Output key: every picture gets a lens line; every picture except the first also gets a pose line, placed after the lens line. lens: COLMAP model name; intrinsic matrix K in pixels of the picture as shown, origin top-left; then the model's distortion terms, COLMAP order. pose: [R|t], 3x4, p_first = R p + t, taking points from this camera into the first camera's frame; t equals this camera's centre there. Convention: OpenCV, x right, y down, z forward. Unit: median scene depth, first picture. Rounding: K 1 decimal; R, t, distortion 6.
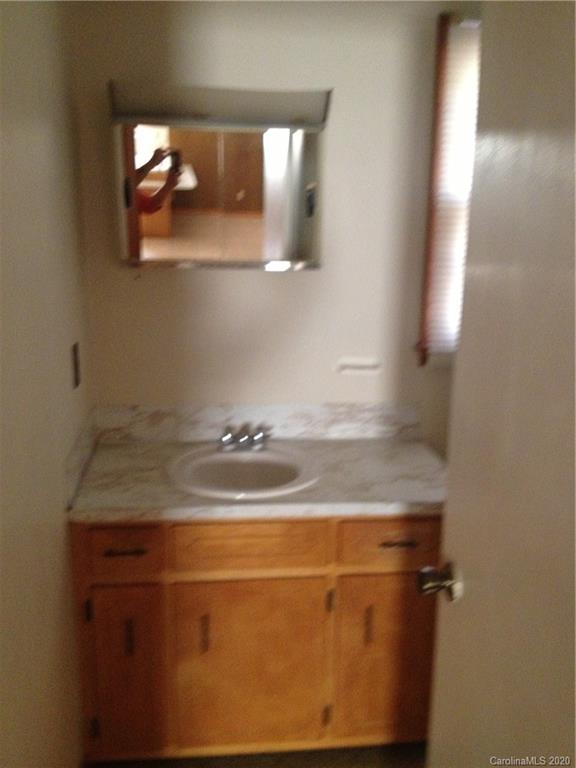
lens RADIAL K [[713.8, 0, 288.0], [0, 713.8, 384.0], [0, 0, 1]] dist [0.176027, -0.391770]
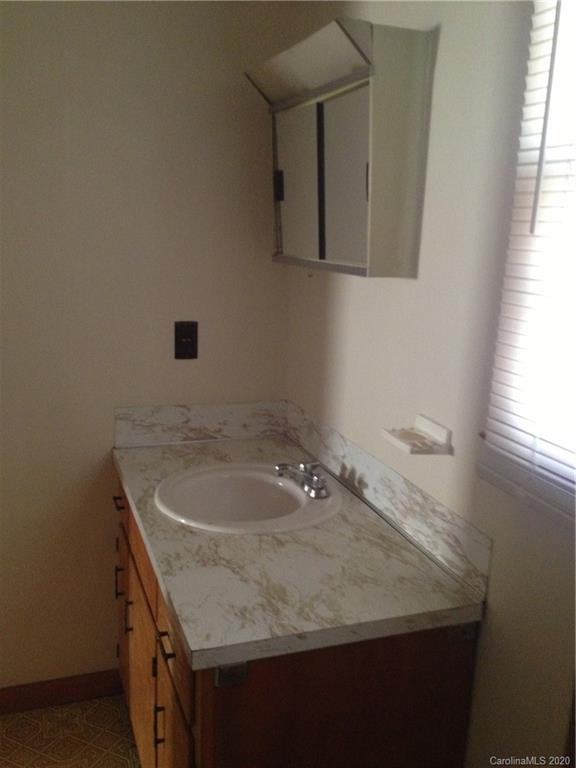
lens RADIAL K [[713.8, 0, 288.0], [0, 713.8, 384.0], [0, 0, 1]] dist [0.176027, -0.391770]
pose [[0.236424, 0.211303, -0.948396, 0.663688], [-0.246534, 0.957172, 0.151800, -0.138910], [0.939854, 0.197923, 0.278392, 0.677964]]
